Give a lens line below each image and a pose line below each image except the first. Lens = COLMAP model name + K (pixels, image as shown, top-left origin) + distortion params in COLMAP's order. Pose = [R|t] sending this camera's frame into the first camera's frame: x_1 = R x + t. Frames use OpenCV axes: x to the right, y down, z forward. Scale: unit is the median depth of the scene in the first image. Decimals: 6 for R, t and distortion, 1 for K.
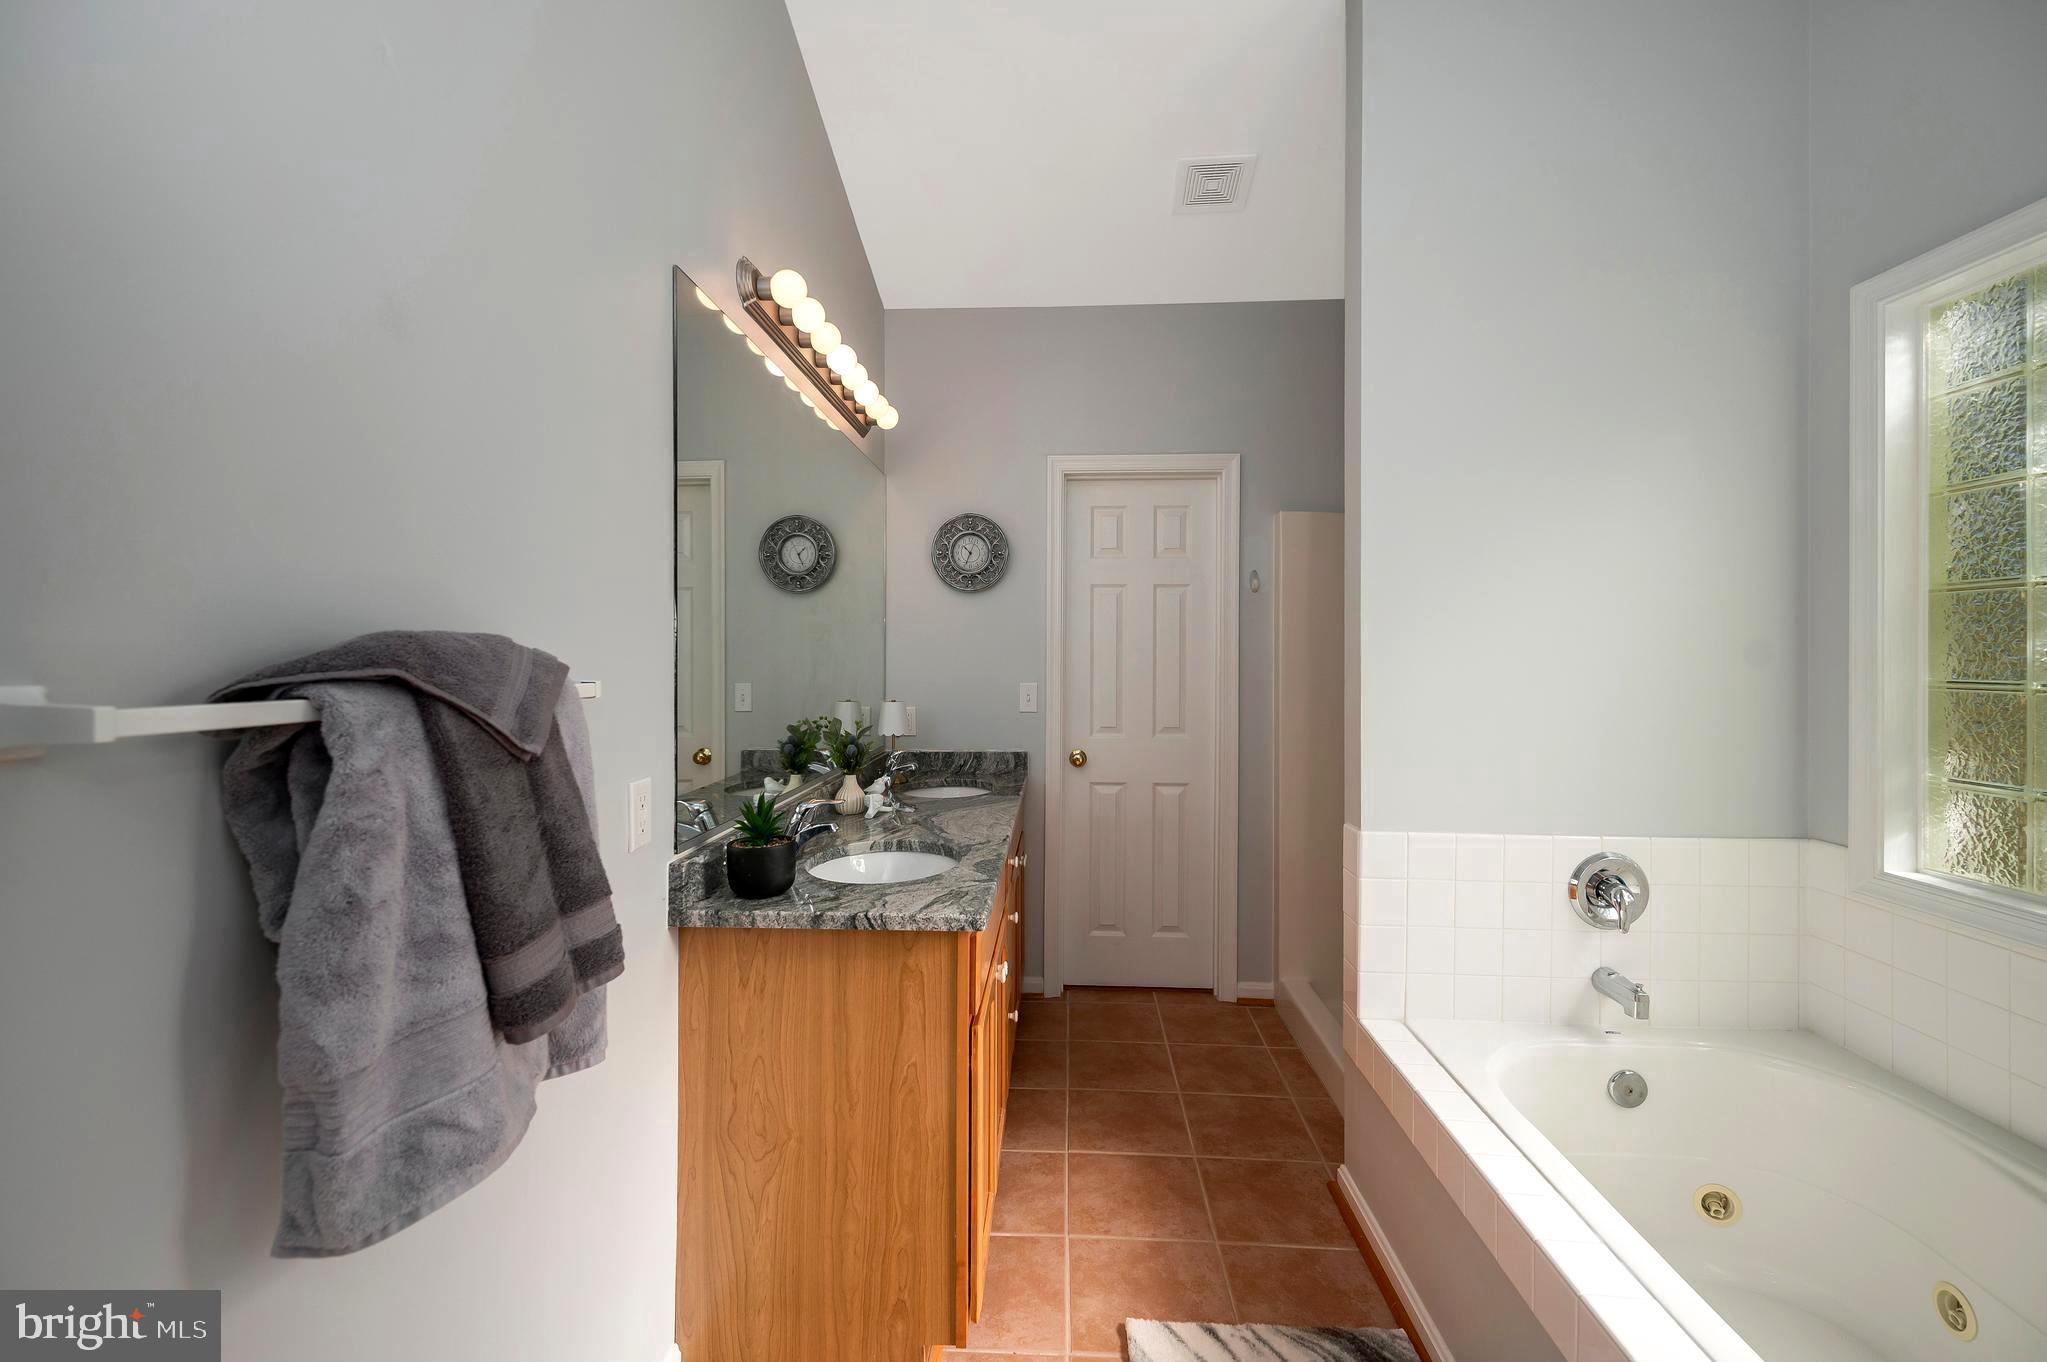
lens RADIAL K [[819.0, 0, 1013.7], [0, 819.0, 656.2], [0, 0, 1]] dist [0.000701, -0.000069]
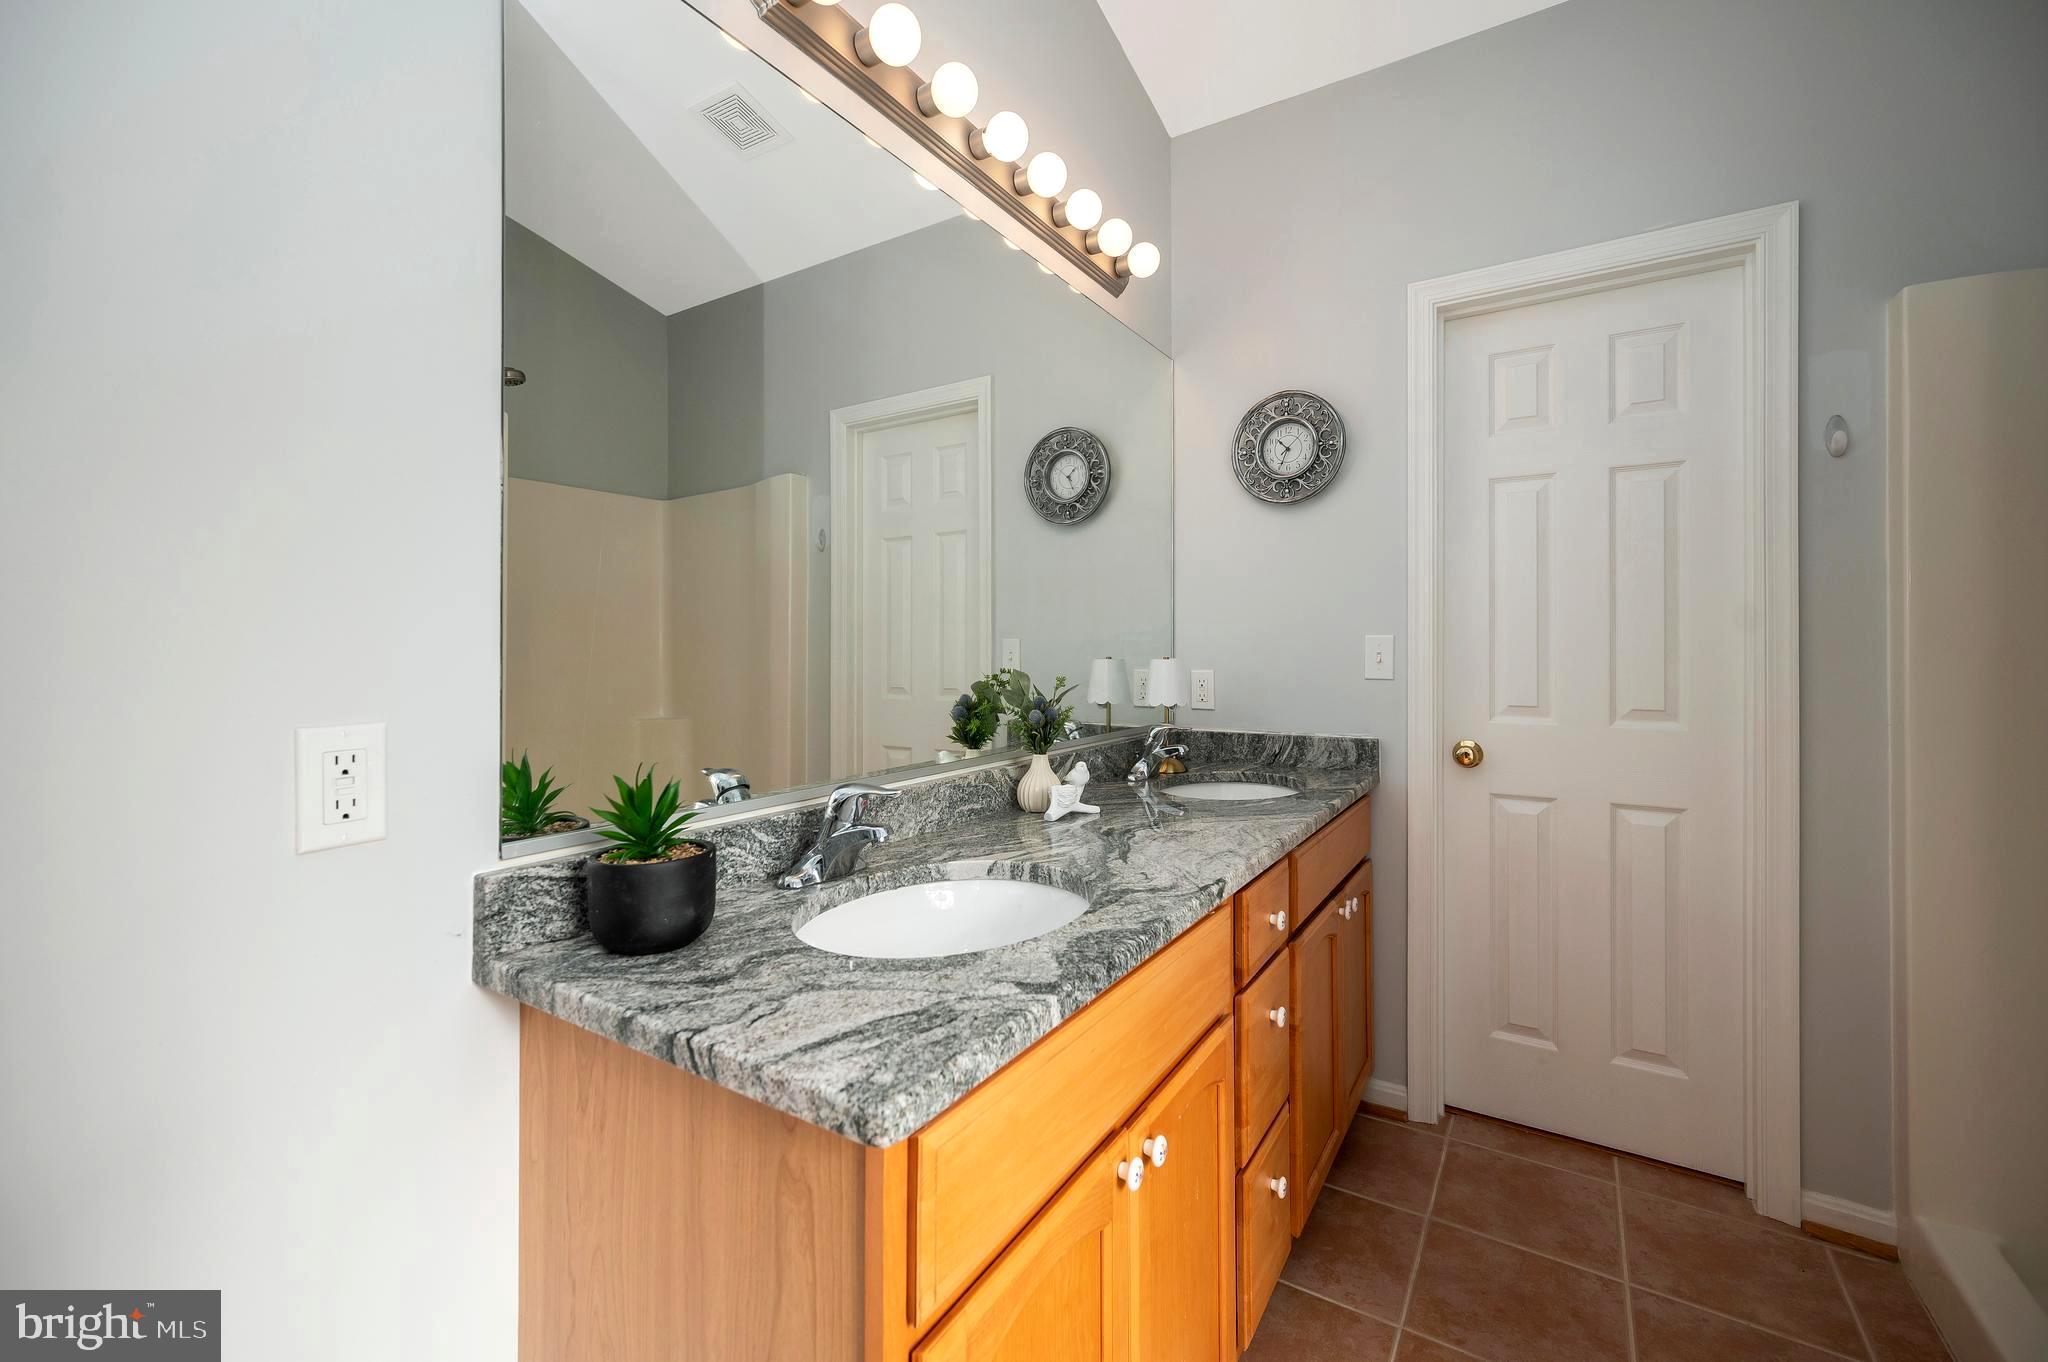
lens RADIAL K [[832.7, 0, 1025.2], [0, 832.7, 639.4], [0, 0, 1]] dist [0.000728, -0.000019]
pose [[0.879311, -0.006773, -0.476199, 0.088972], [0.005674, 0.999977, -0.003746, 0.037912], [0.476214, 0.000592, 0.879329, 0.280379]]
